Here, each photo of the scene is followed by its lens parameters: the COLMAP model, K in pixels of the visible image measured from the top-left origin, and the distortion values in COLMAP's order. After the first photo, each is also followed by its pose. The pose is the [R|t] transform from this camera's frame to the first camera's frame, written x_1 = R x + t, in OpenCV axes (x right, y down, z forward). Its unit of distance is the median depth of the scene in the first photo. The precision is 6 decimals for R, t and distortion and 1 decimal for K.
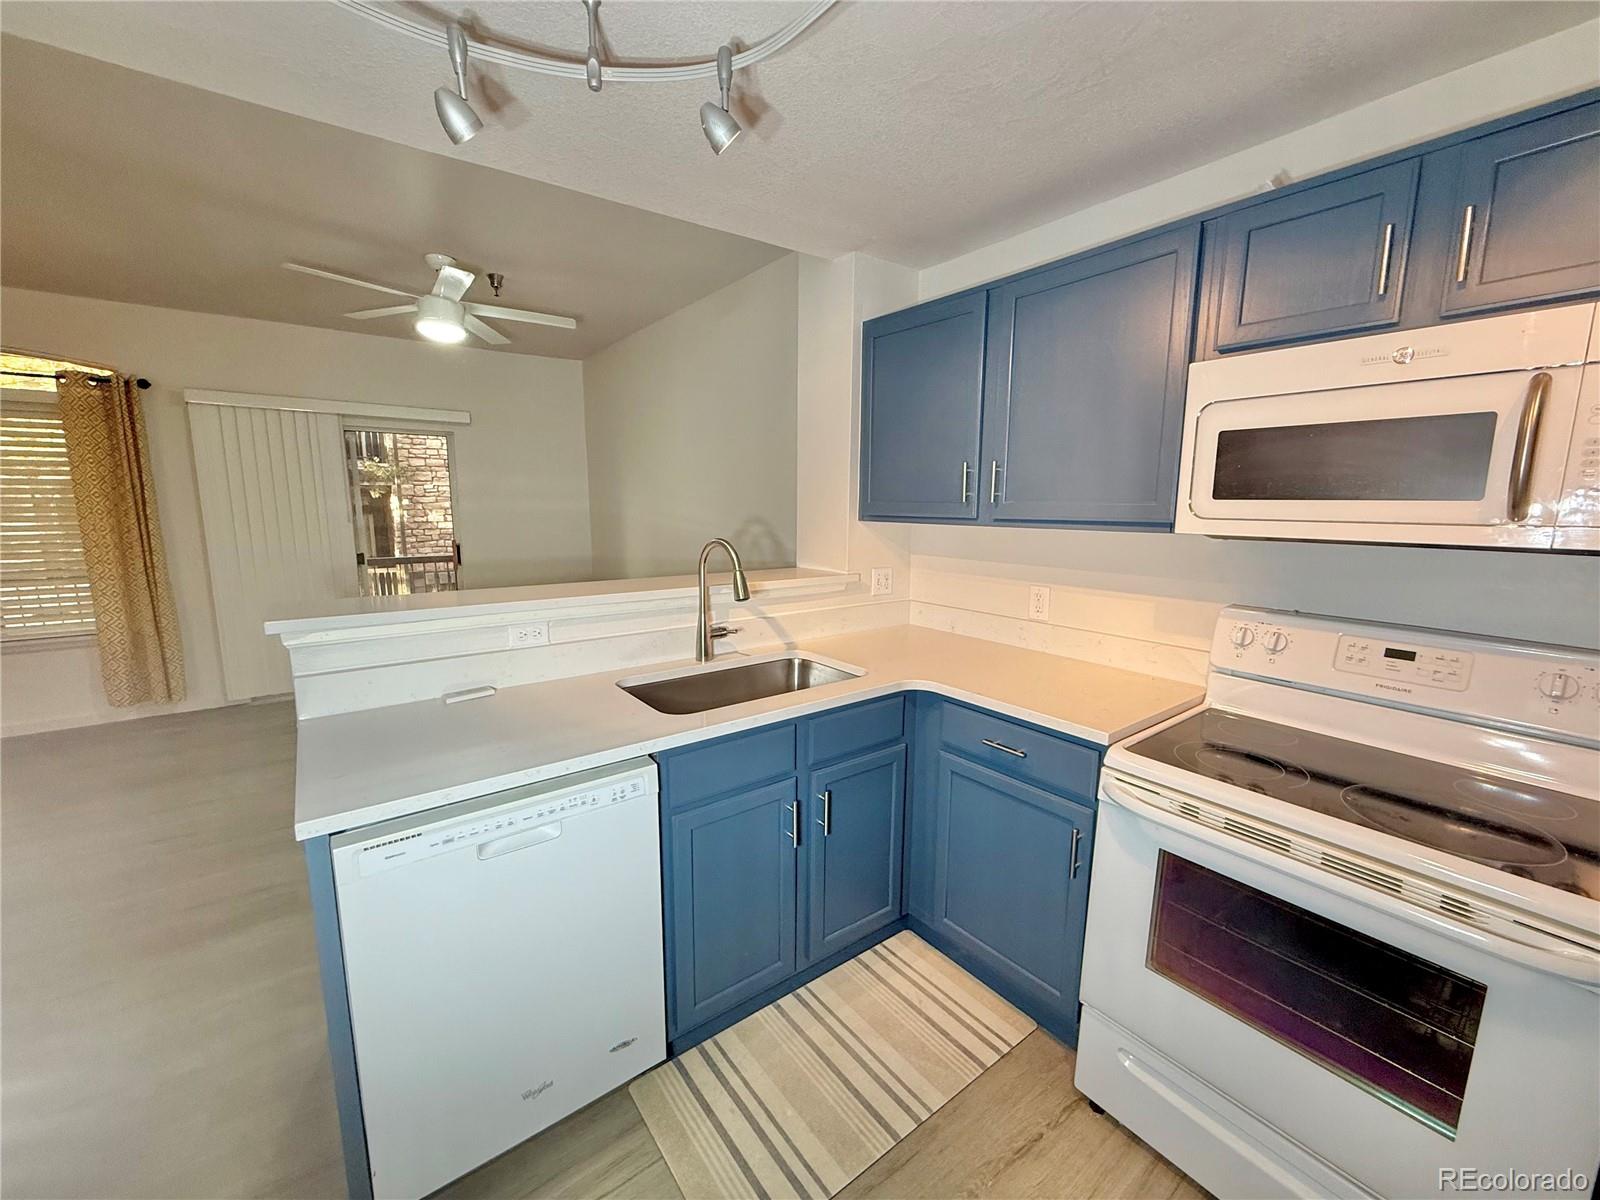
lens RADIAL K [[633.4, 0, 800.0], [0, 633.4, 600.0], [0, 0, 1]] dist [-0.000804, -0.000119]
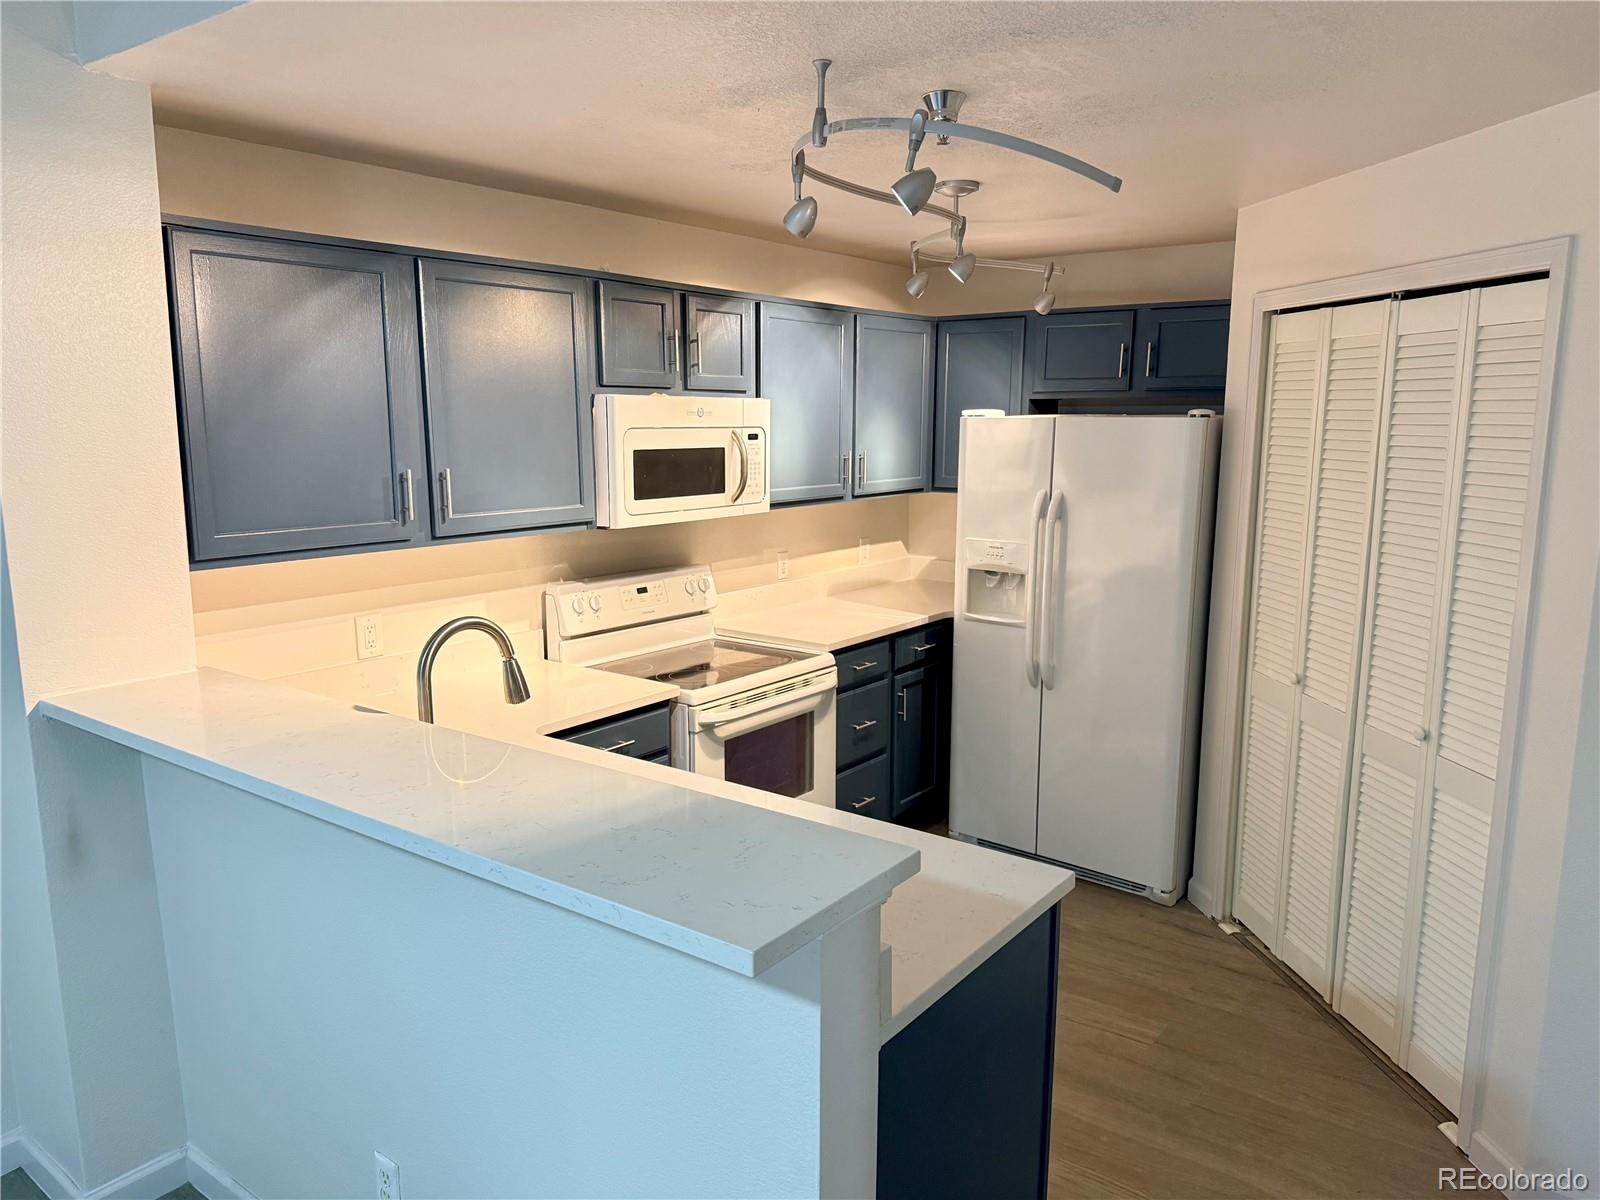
lens RADIAL K [[1137.3, 0, 800.0], [0, 1137.3, 600.0], [0, 0, 1]] dist [-0.003880, -0.002582]
pose [[-0.290390, -0.154566, 0.944343, -1.774632], [0.144792, 0.968408, 0.203029, -0.396244], [-0.945891, 0.195690, -0.258836, 1.355580]]
